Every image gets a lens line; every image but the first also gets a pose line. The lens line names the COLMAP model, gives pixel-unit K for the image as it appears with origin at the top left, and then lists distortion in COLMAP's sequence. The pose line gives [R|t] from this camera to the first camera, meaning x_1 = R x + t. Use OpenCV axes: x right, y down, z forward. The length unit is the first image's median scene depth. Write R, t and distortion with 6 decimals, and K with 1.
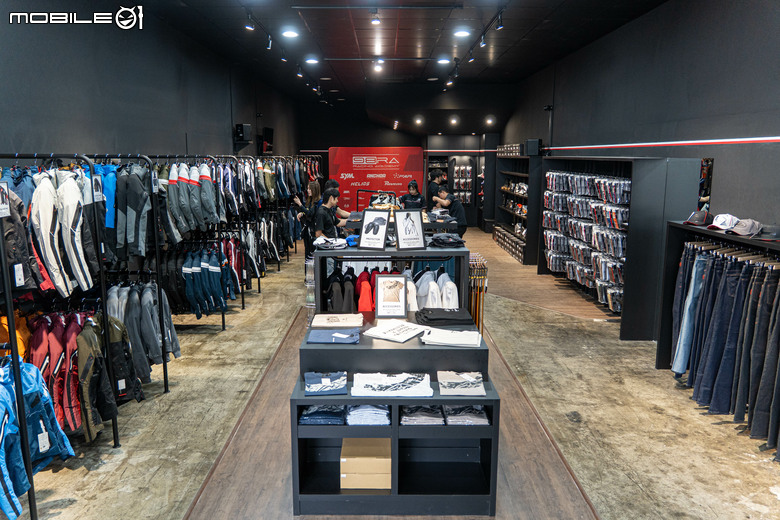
lens RADIAL K [[563.8, 0, 389.1], [0, 563.8, 261.6], [0, 0, 1]] dist [0.003081, 0.009535]
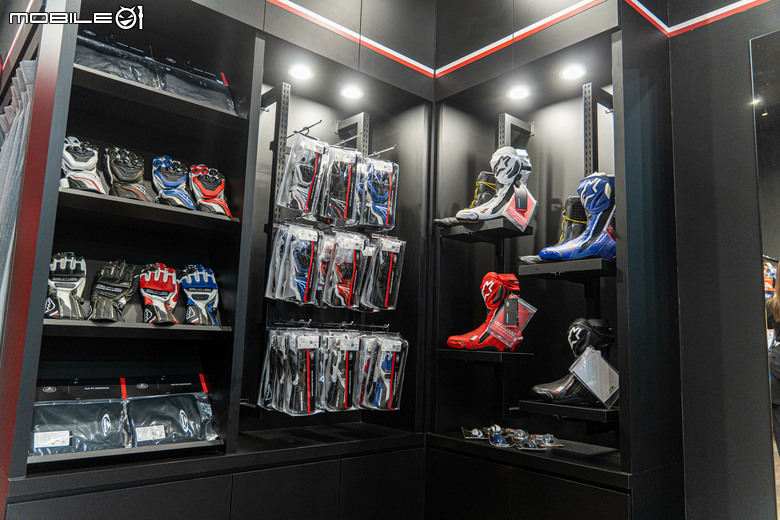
lens RADIAL K [[563.8, 0, 391.2], [0, 563.8, 260.2], [0, 0, 1]] dist [0.003081, 0.009535]
pose [[0.759298, 0.119276, 0.639719, 0.053675], [0.086288, 0.955924, -0.280650, -0.100830], [-0.644997, 0.268297, 0.715539, 0.895646]]
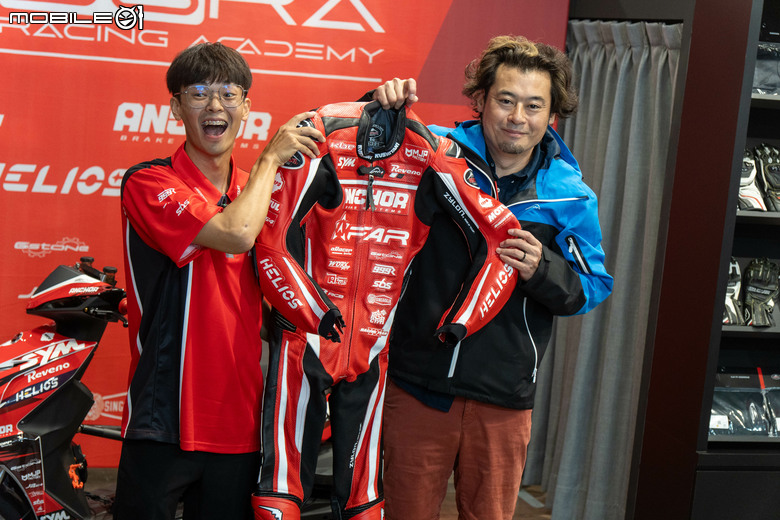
lens RADIAL K [[1438.0, 0, 389.9], [0, 1438.0, 263.2], [0, 0, 1]] dist [0.025468, 0.000000]
pose [[0.965203, 0.049275, 0.256817, -0.062114], [-0.042491, 0.998587, -0.031899, -0.123134], [-0.258026, 0.019877, 0.965933, 0.750067]]
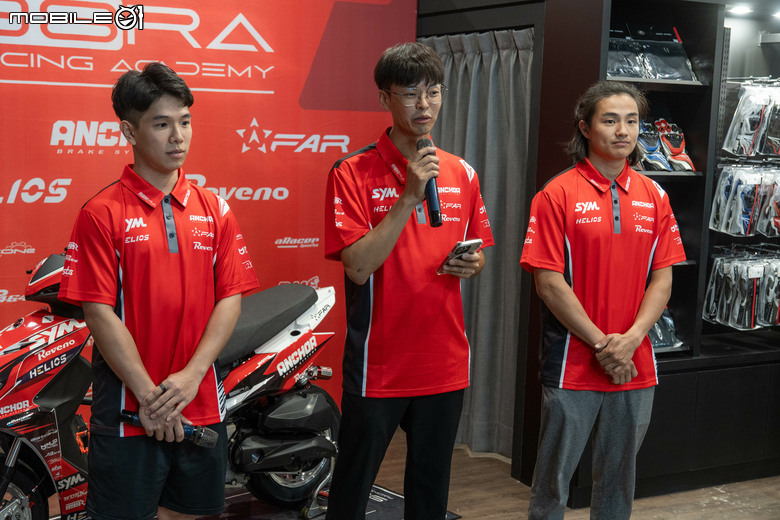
lens RADIAL K [[1107.2, 0, 388.6], [0, 1107.2, 257.0], [0, 0, 1]] dist [0.008010, 0.000000]
pose [[0.889013, -0.022658, 0.457320, -0.093820], [0.049478, 0.997680, -0.046752, -0.114484], [-0.455200, 0.064191, 0.888072, 0.787975]]
